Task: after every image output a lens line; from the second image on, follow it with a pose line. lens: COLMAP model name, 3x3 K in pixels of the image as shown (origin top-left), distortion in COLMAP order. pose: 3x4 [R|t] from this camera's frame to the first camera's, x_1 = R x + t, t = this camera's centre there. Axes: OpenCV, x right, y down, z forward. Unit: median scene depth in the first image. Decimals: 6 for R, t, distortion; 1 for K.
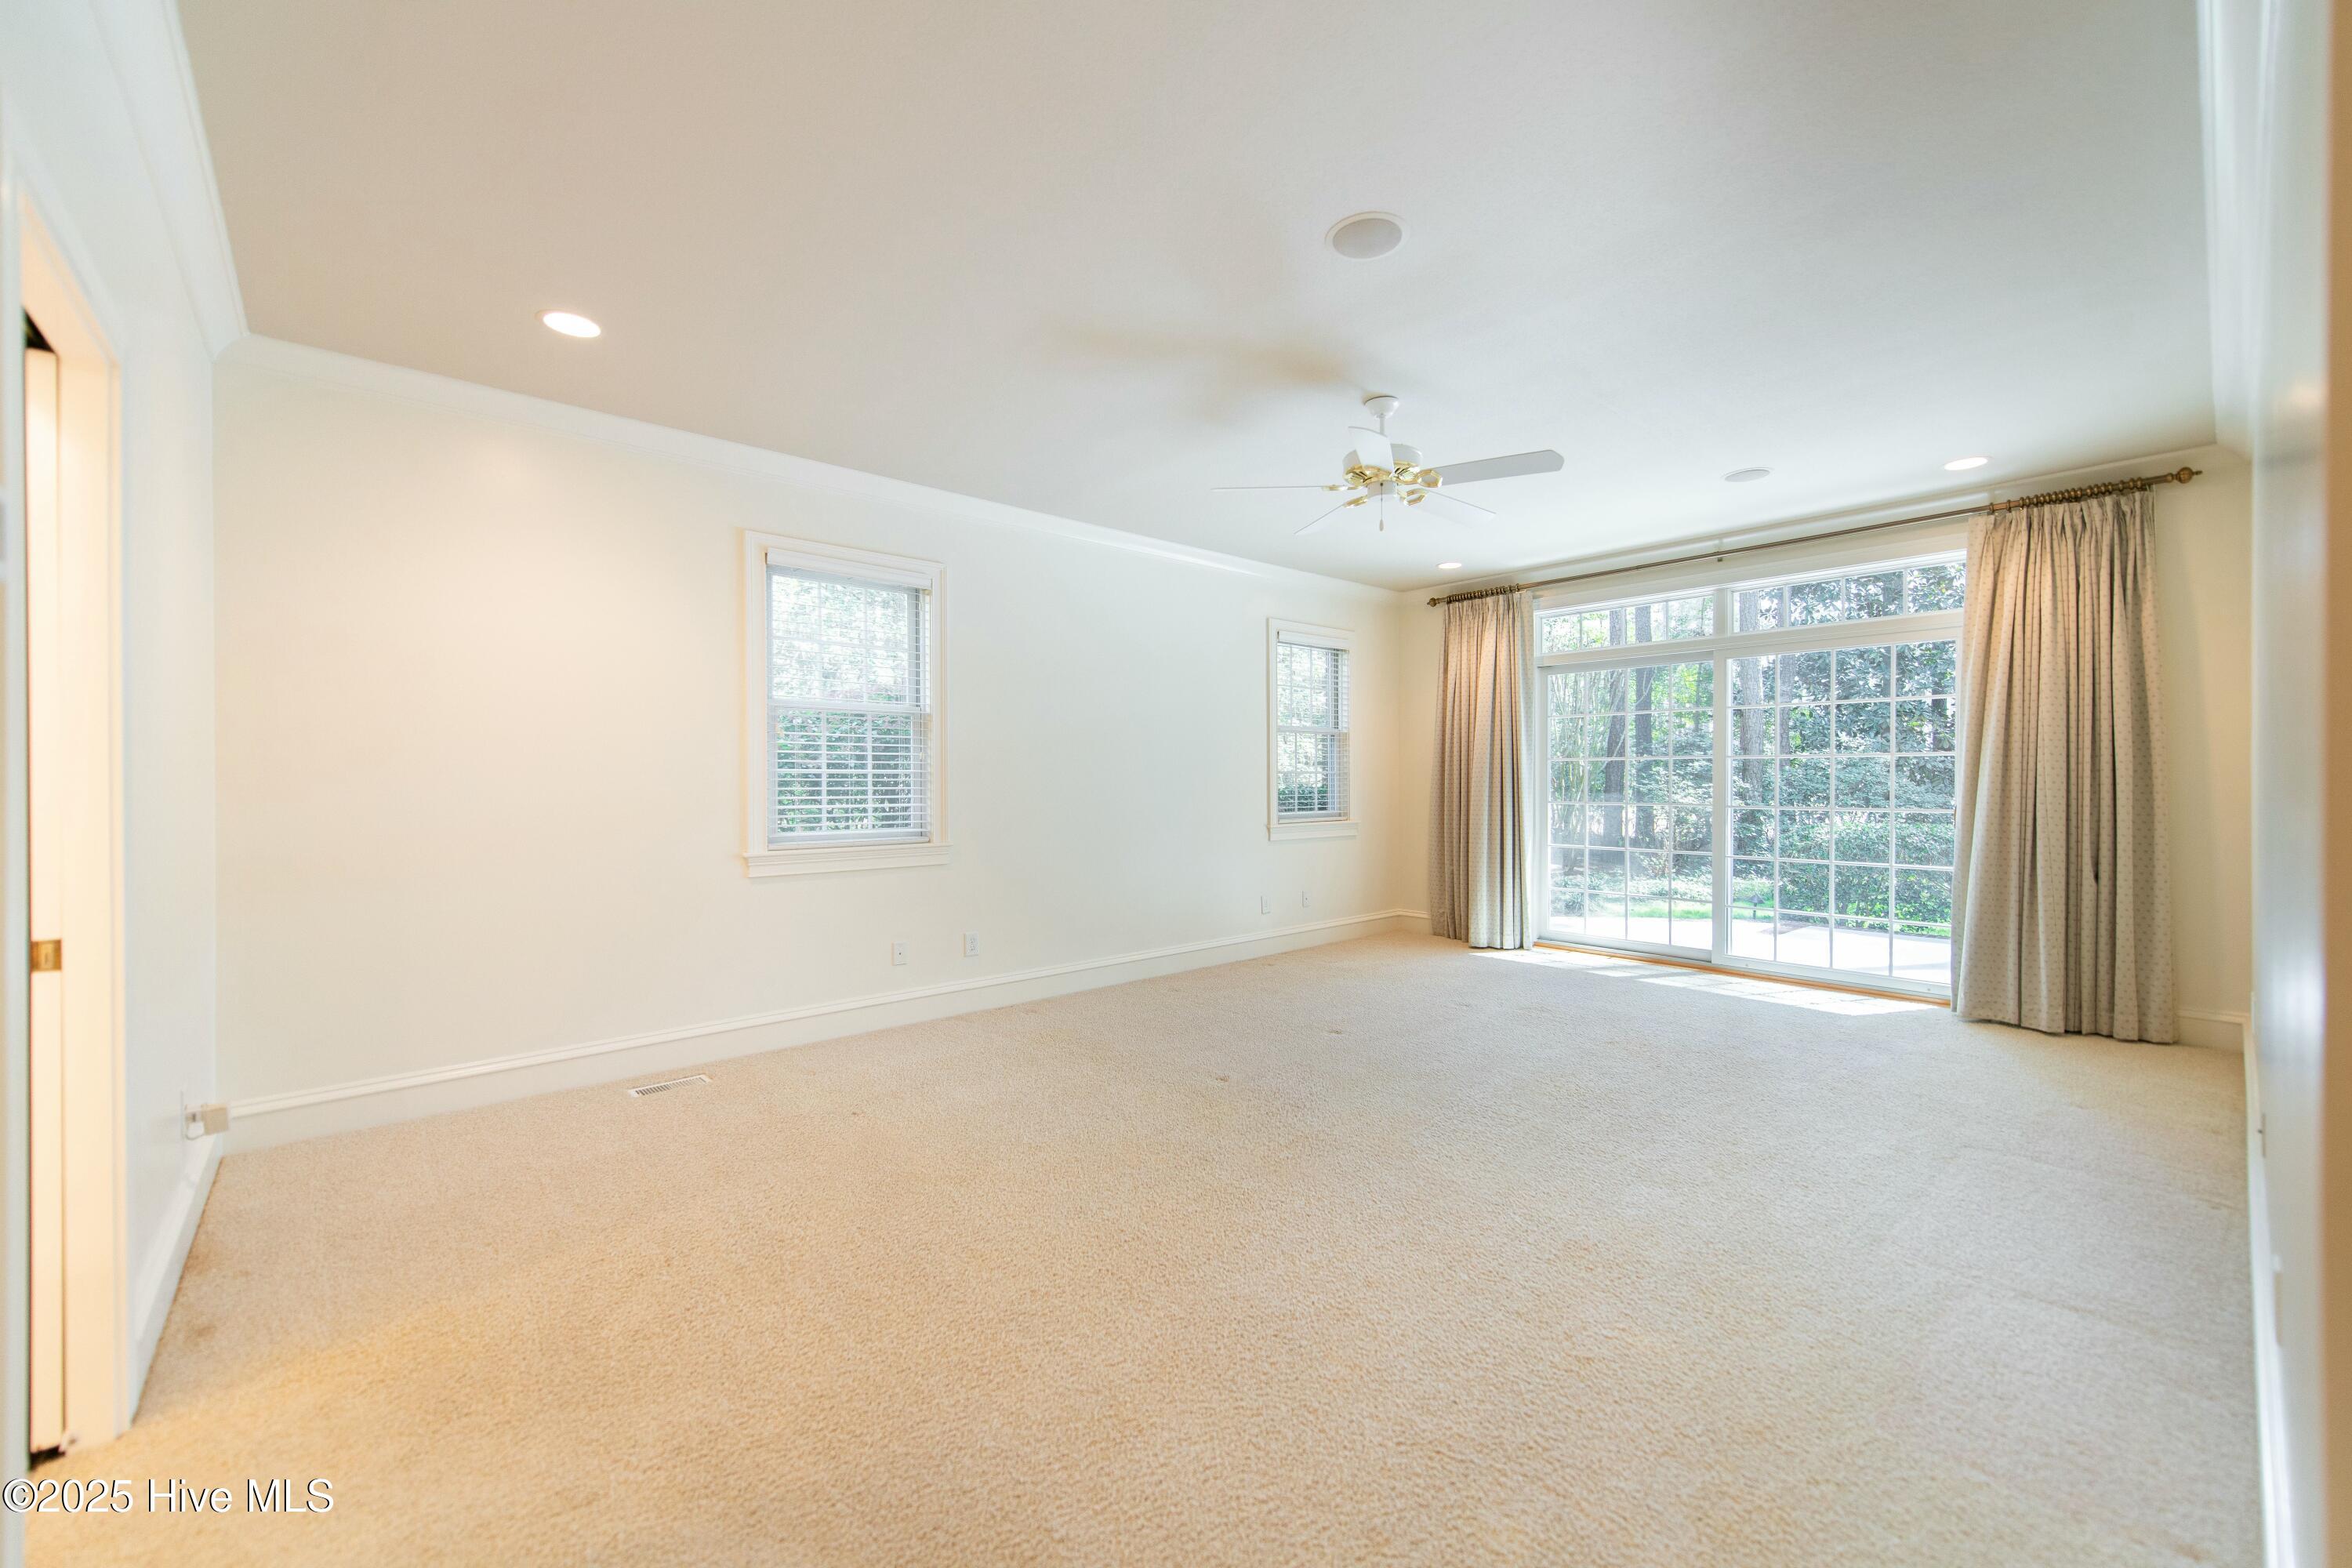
lens RADIAL K [[947.6, 0, 1176.0], [0, 947.6, 784.0], [0, 0, 1]] dist [0.015479, -0.000021]
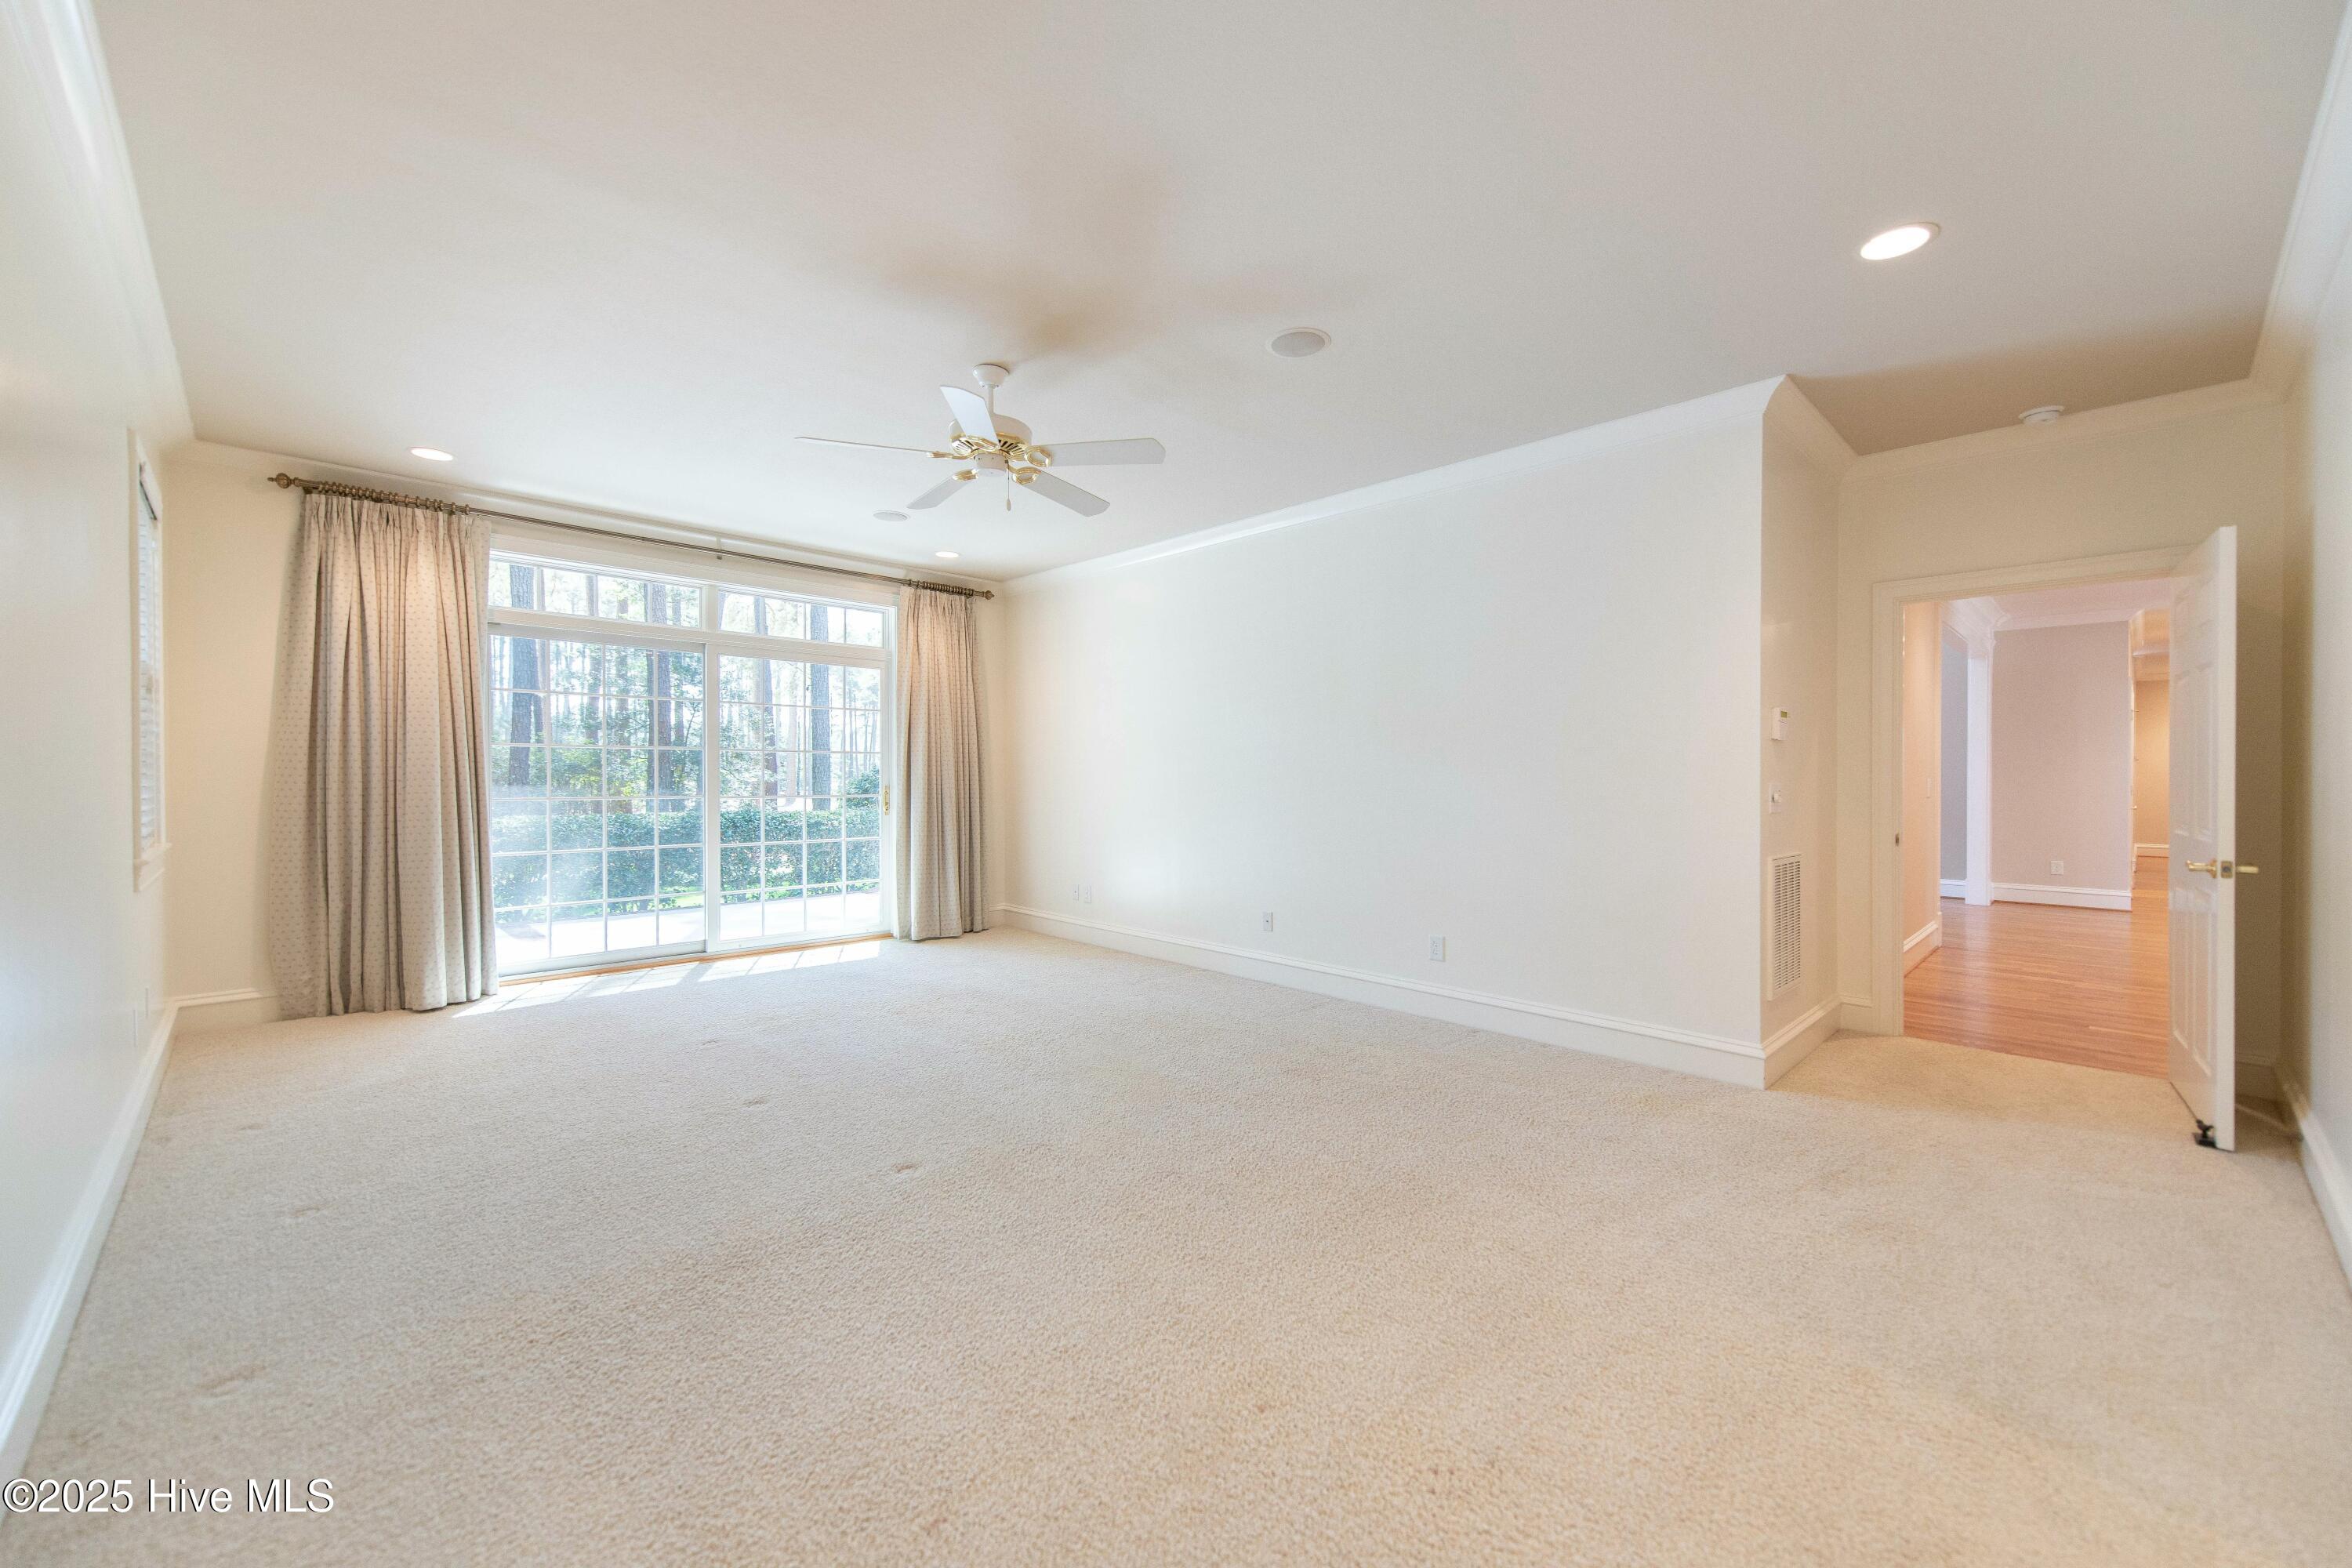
lens RADIAL K [[947.6, 0, 1176.0], [0, 947.6, 784.0], [0, 0, 1]] dist [0.015479, -0.000021]
pose [[-0.059032, -0.007197, 0.998230, -0.477951], [0.002221, 0.999971, 0.007341, 0.002182], [-0.998254, 0.002650, -0.059014, 0.562103]]
